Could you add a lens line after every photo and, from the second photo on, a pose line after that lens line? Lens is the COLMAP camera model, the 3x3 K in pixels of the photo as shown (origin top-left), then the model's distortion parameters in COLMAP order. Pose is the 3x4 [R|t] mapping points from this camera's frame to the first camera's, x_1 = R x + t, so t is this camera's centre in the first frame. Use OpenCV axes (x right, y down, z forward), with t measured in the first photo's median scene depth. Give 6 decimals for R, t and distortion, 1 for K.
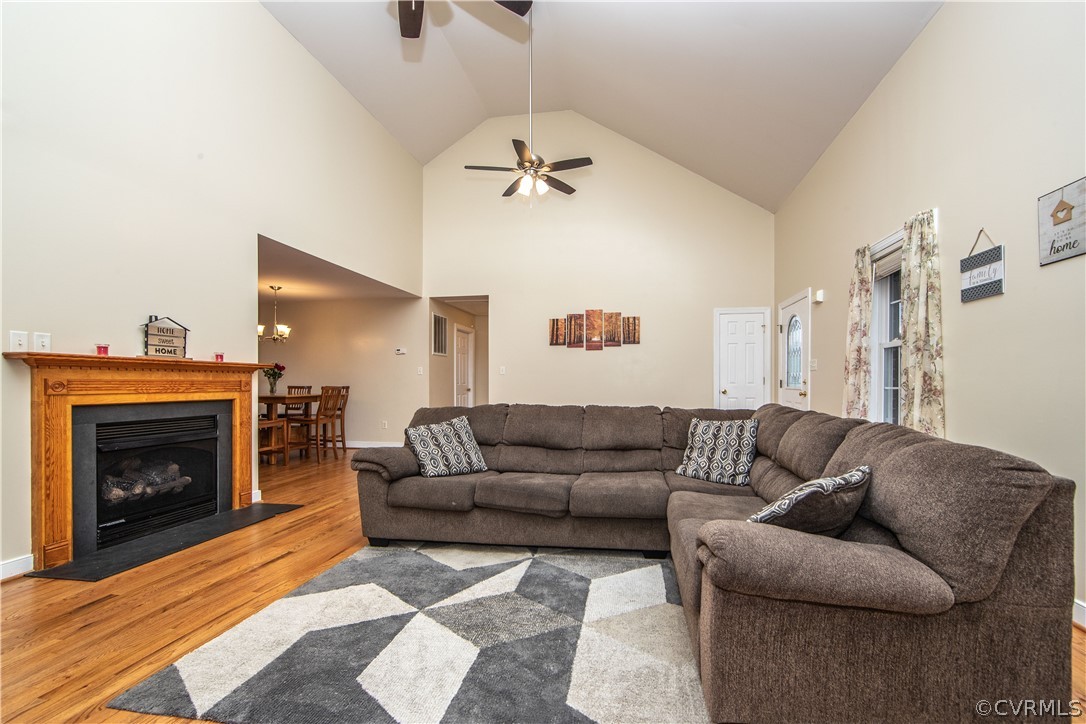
lens RADIAL K [[446.0, 0, 556.1], [0, 446.0, 384.8], [0, 0, 1]] dist [-0.006799, 0.000470]
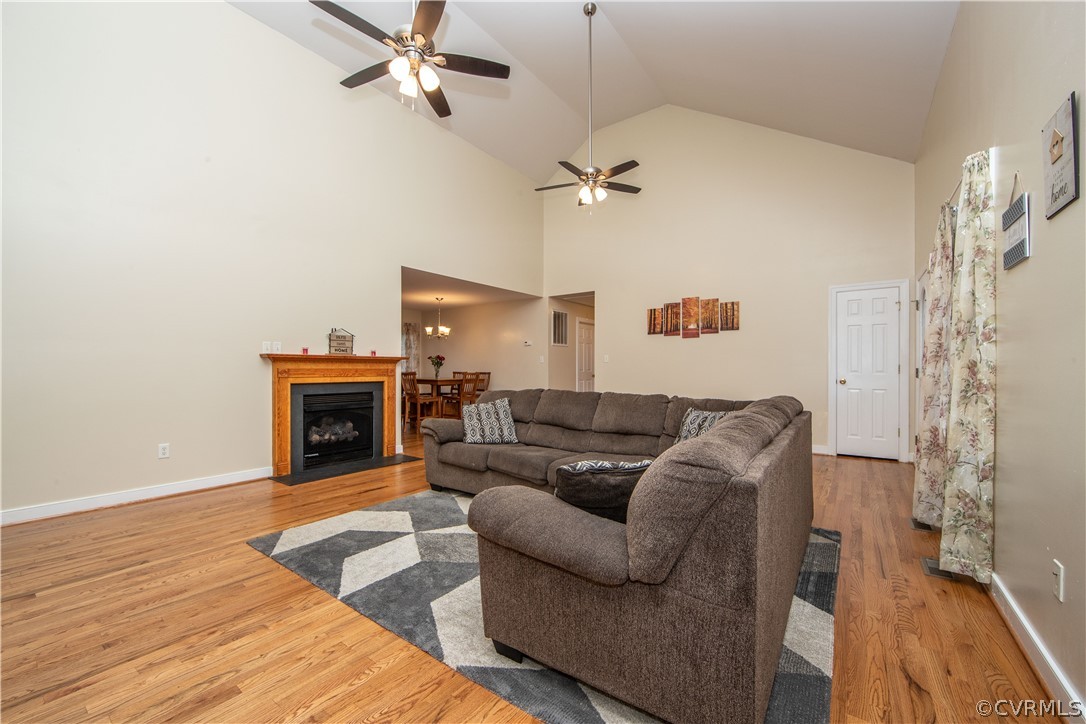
lens RADIAL K [[446.0, 0, 542.3], [0, 446.0, 361.5], [0, 0, 1]] dist [-0.006799, 0.000470]
pose [[0.875128, -0.004702, -0.483868, 0.549854], [-0.005228, 0.999803, -0.019171, -0.009843], [0.483863, 0.019307, 0.874931, -0.042074]]
